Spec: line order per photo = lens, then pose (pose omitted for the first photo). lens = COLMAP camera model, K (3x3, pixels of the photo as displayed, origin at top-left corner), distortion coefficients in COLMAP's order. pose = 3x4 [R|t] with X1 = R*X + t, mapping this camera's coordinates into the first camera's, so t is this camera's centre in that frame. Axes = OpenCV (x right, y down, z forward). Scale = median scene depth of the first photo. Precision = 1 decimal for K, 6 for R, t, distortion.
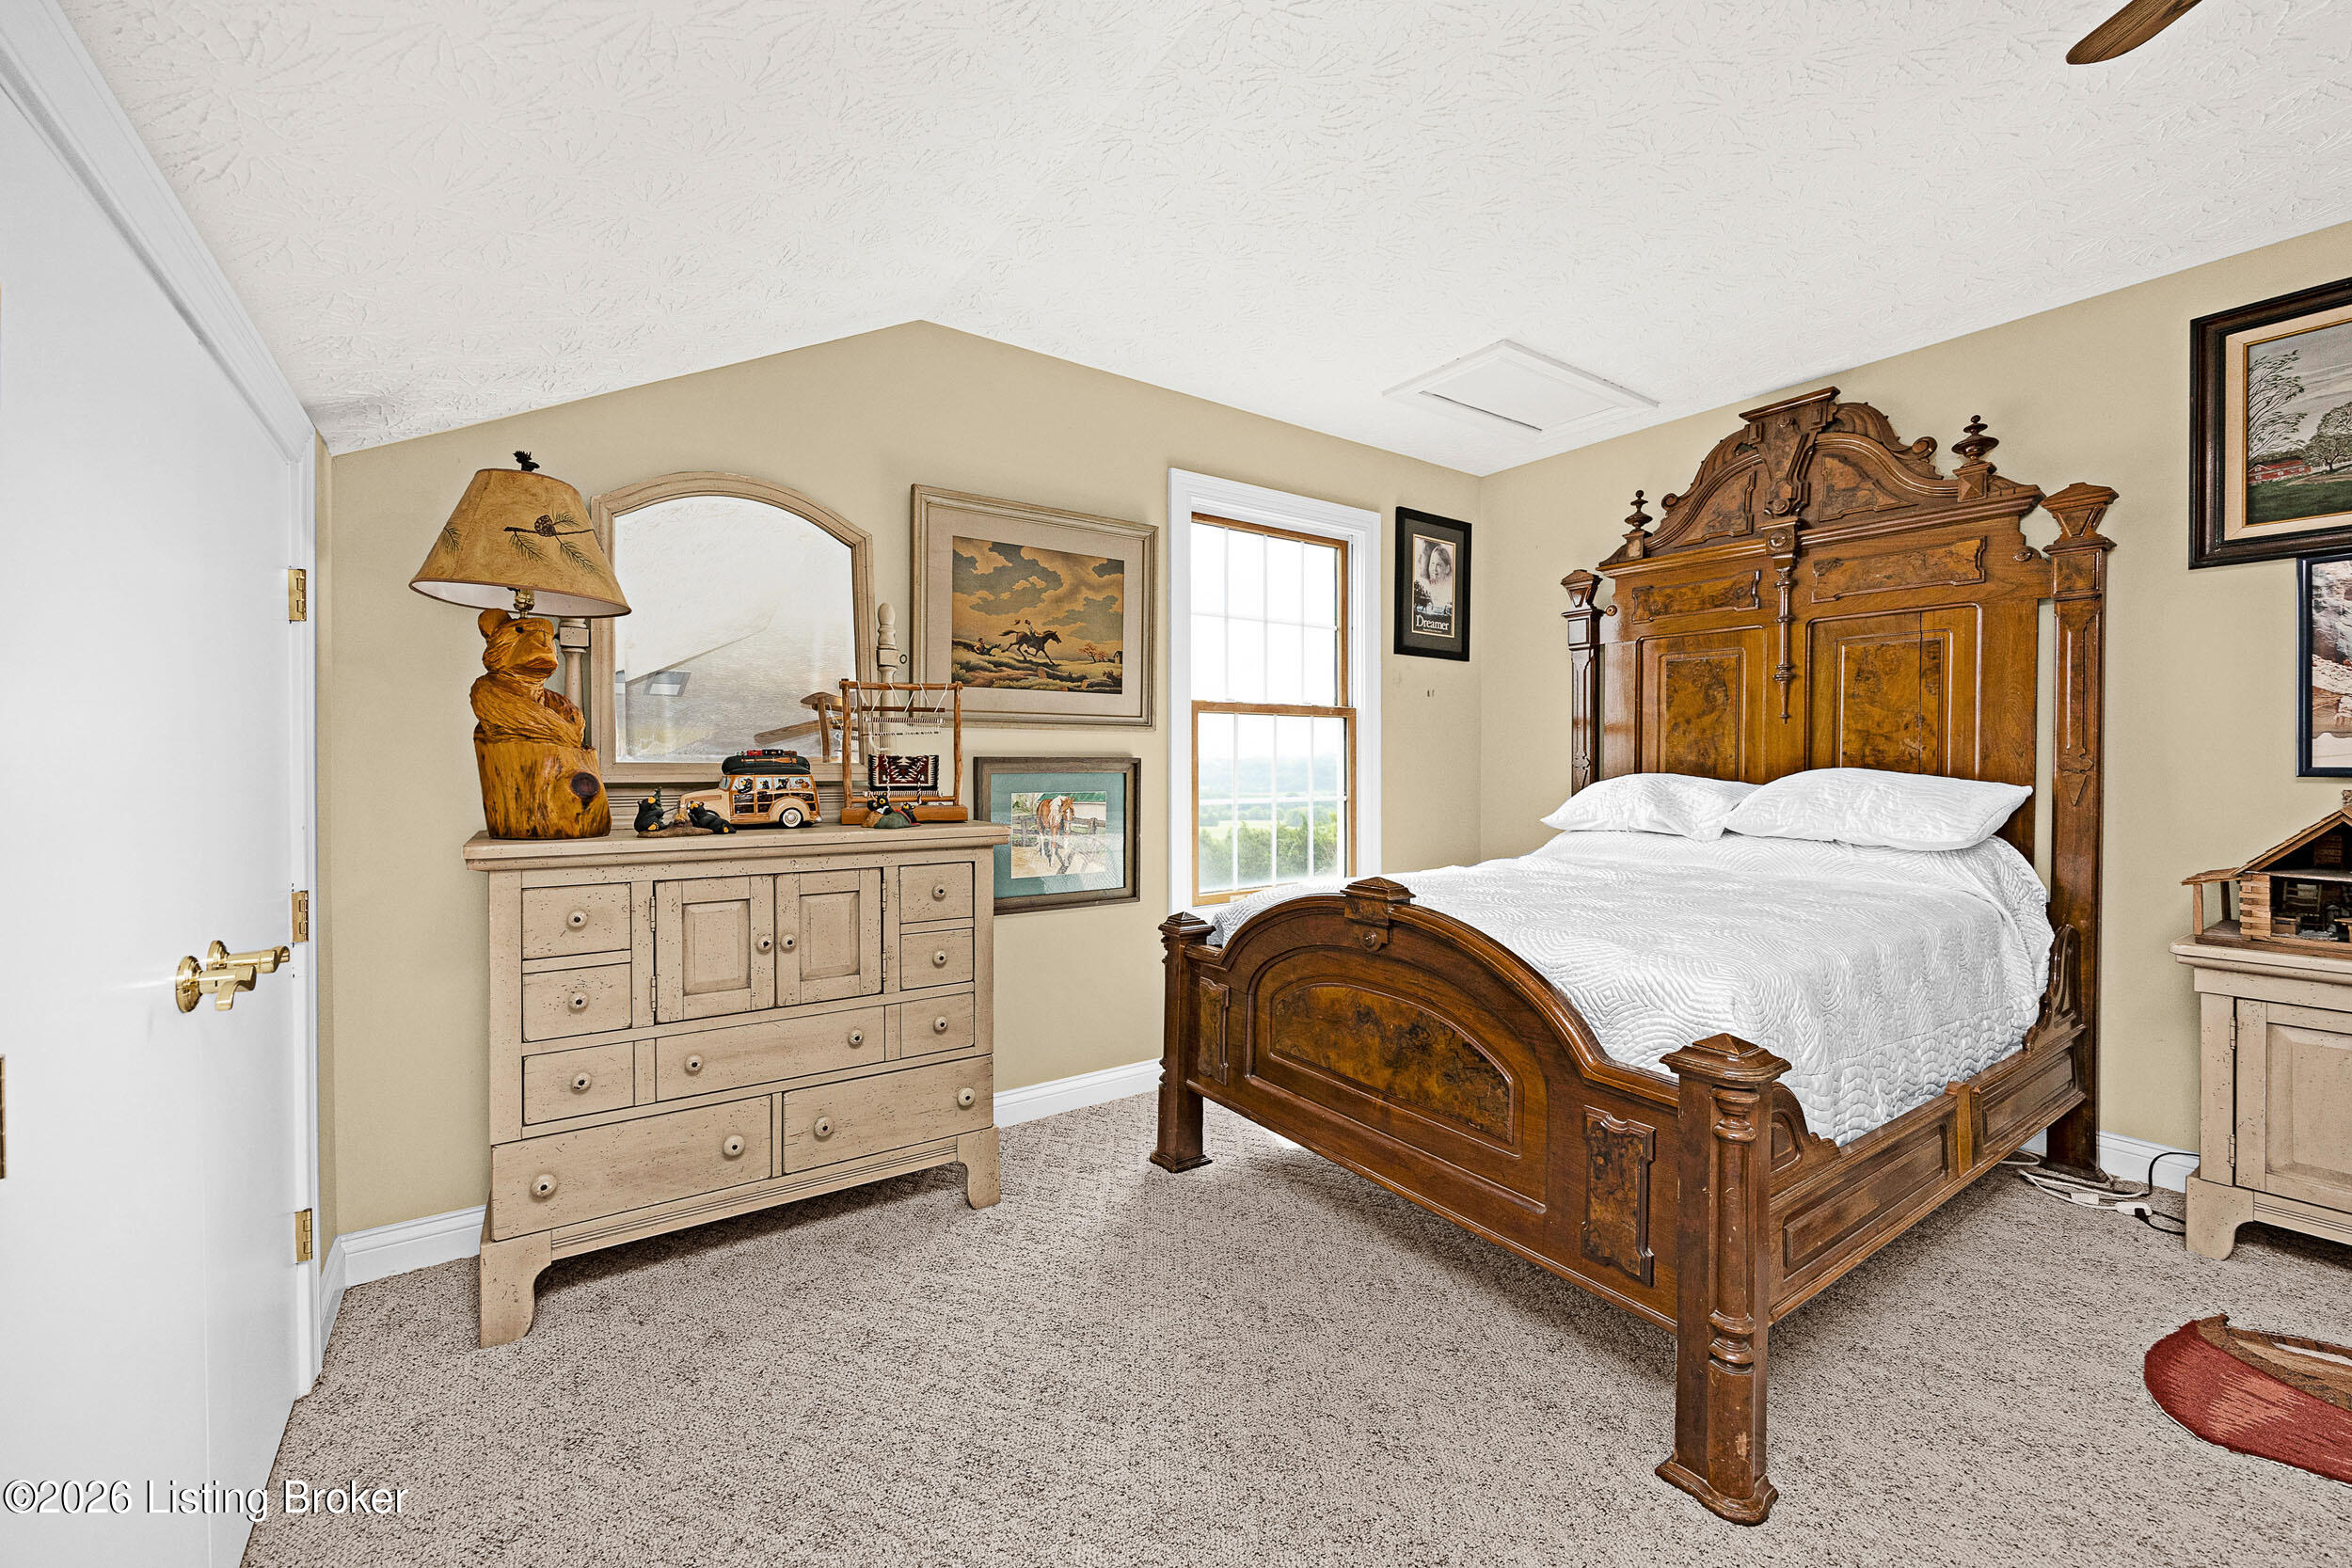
lens RADIAL K [[940.5, 0, 1169.6], [0, 940.5, 765.9], [0, 0, 1]] dist [0.000010, 0.000029]
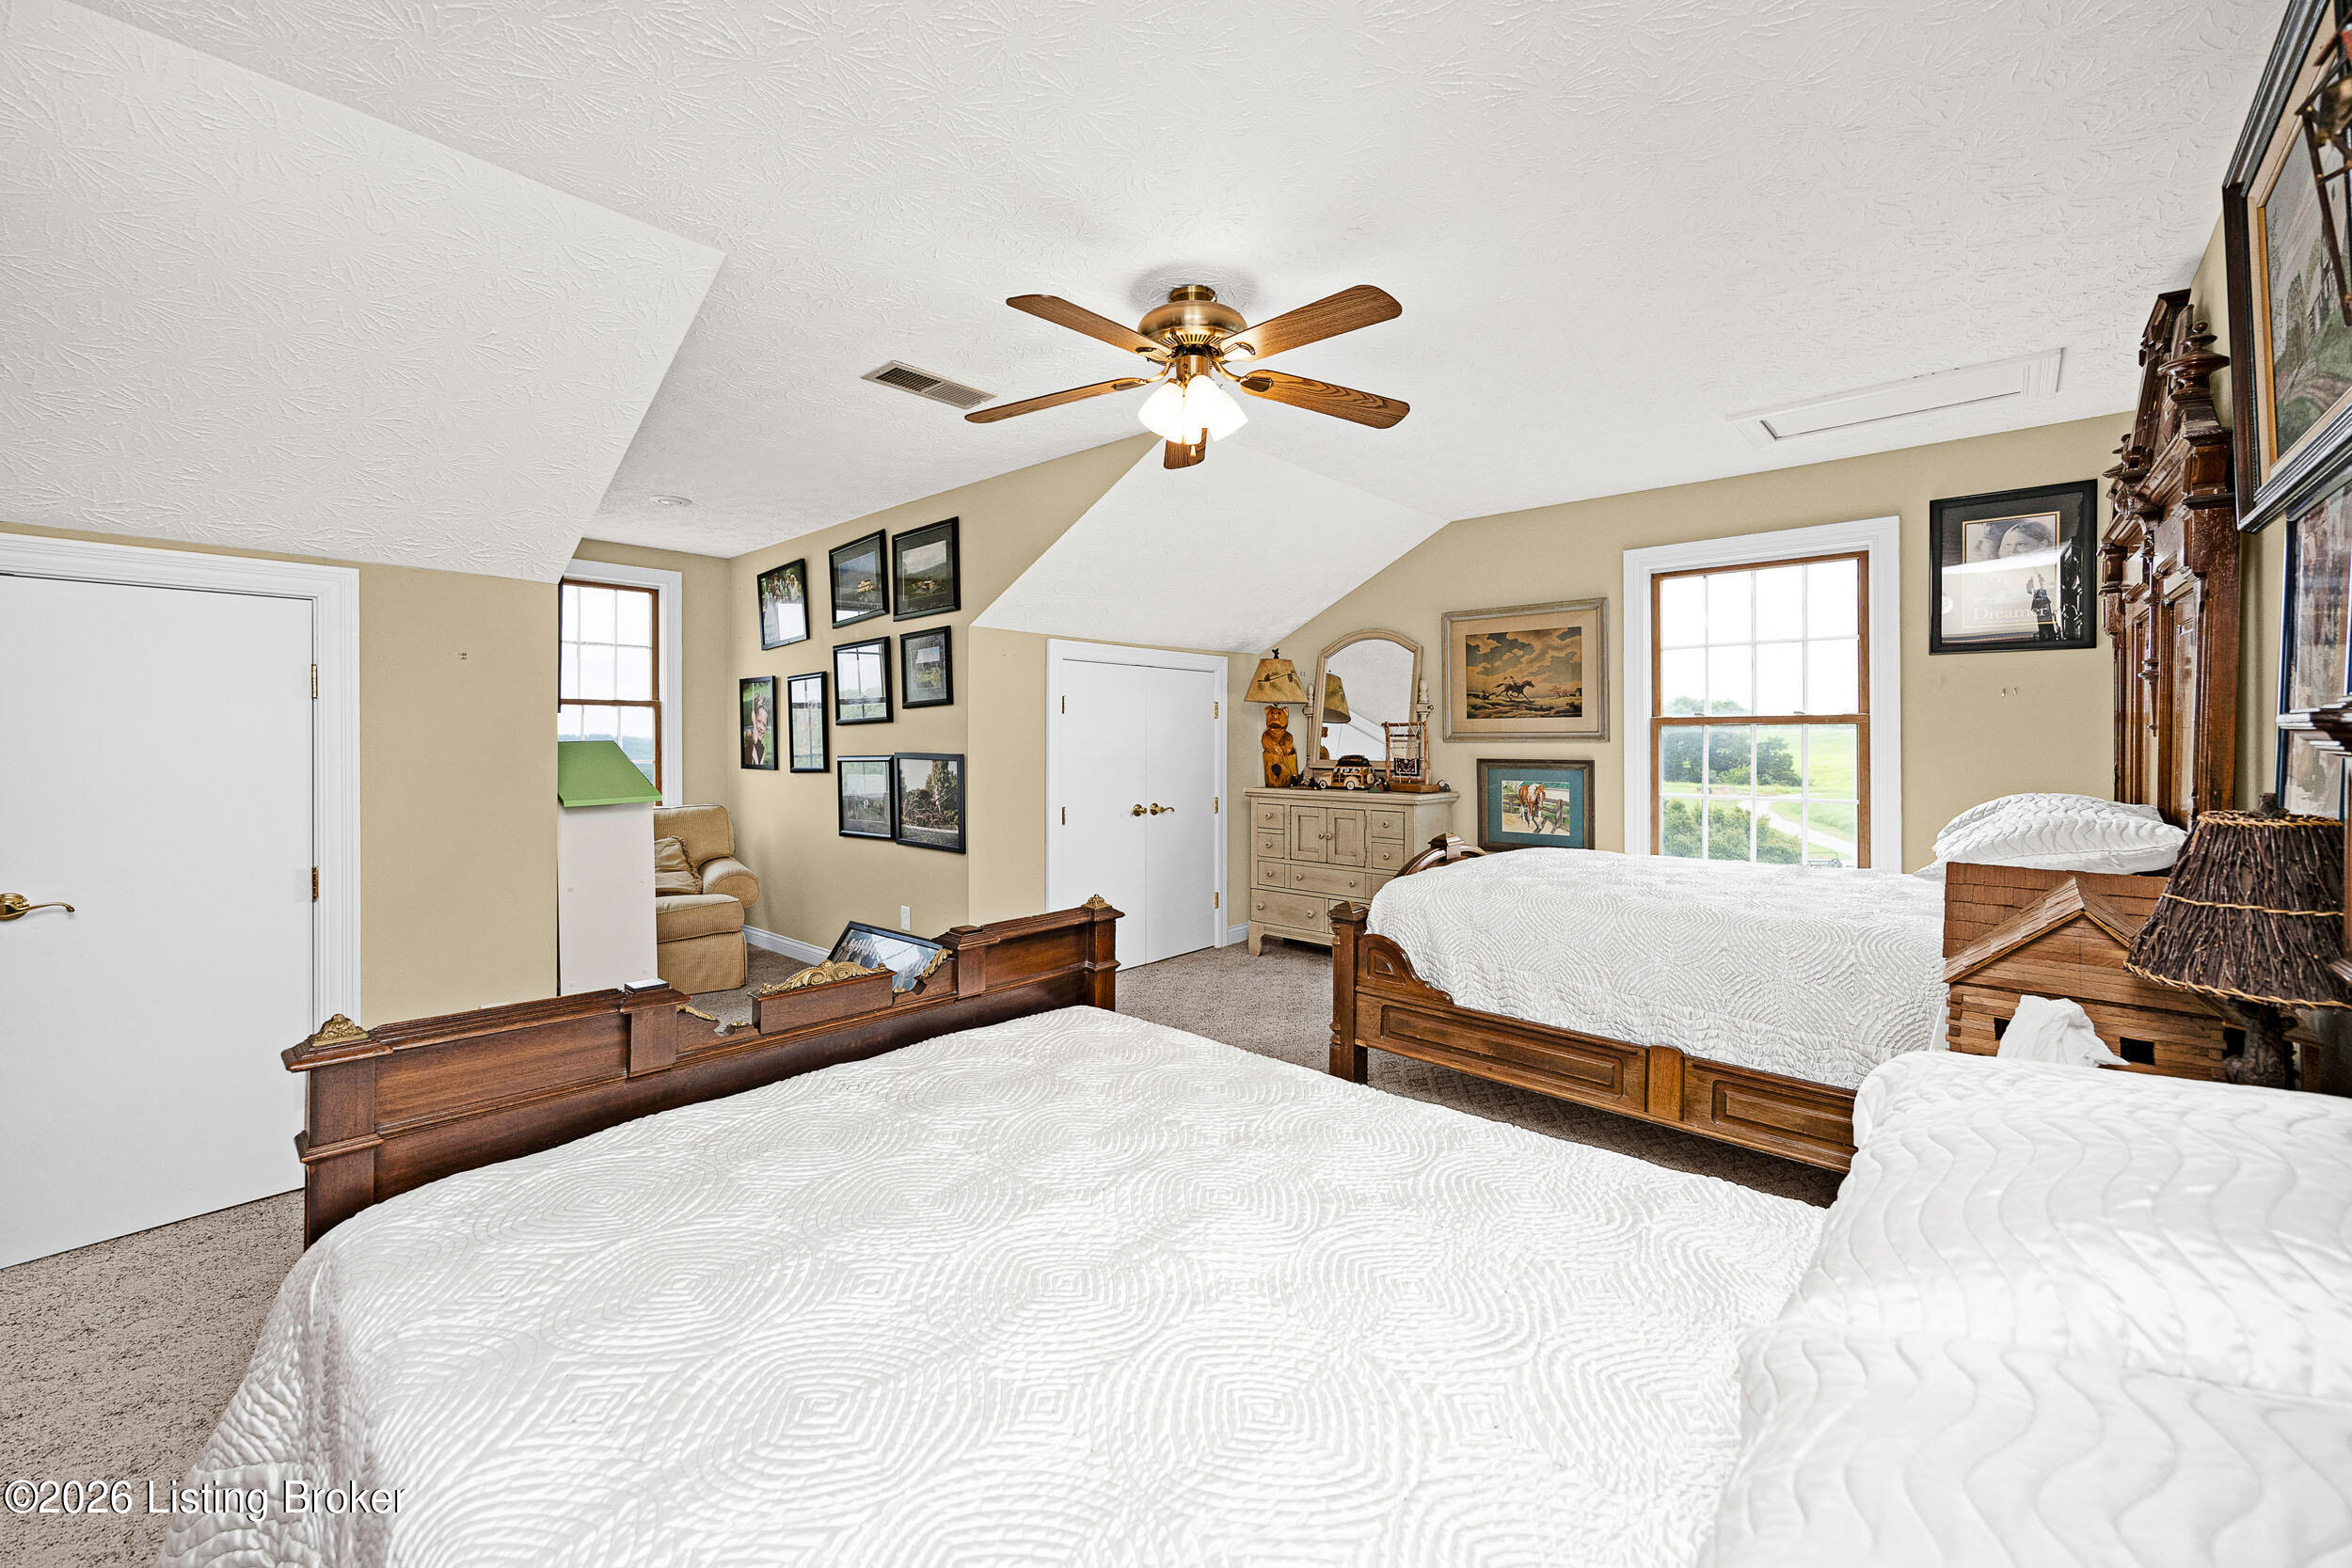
lens RADIAL K [[945.4, 0, 1164.9], [0, 945.4, 748.2], [0, 0, 1]] dist [-0.000565, -0.000049]
pose [[0.232798, 0.006888, -0.972501, 0.961097], [-0.000953, 0.999976, 0.006855, -0.028436], [0.972525, -0.000669, 0.232799, 0.015029]]
